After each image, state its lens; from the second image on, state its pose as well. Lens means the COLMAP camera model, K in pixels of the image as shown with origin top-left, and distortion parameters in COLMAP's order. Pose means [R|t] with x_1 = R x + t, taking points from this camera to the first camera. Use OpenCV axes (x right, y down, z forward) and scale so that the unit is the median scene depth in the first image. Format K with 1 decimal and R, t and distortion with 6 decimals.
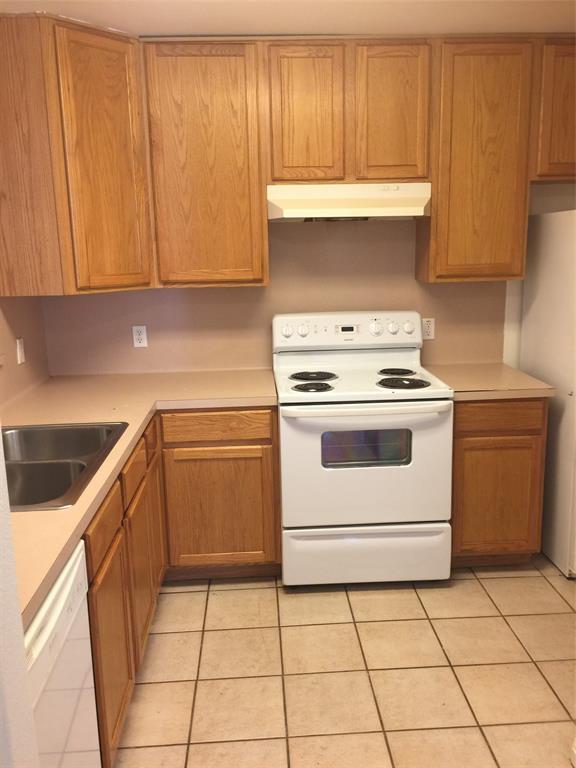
lens RADIAL K [[666.0, 0, 288.0], [0, 666.0, 384.0], [0, 0, 1]] dist [0.076044, -0.120348]
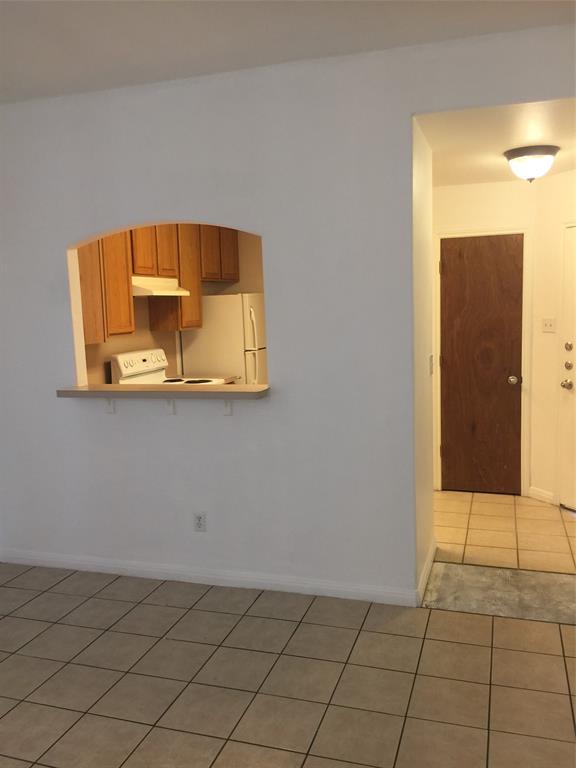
lens RADIAL K [[666.0, 0, 288.0], [0, 666.0, 384.0], [0, 0, 1]] dist [0.076044, -0.120348]
pose [[0.367743, -0.106419, 0.923818, -1.472983], [0.216209, 0.975991, 0.026363, 0.009740], [-0.904444, 0.190043, 0.381923, 0.046877]]
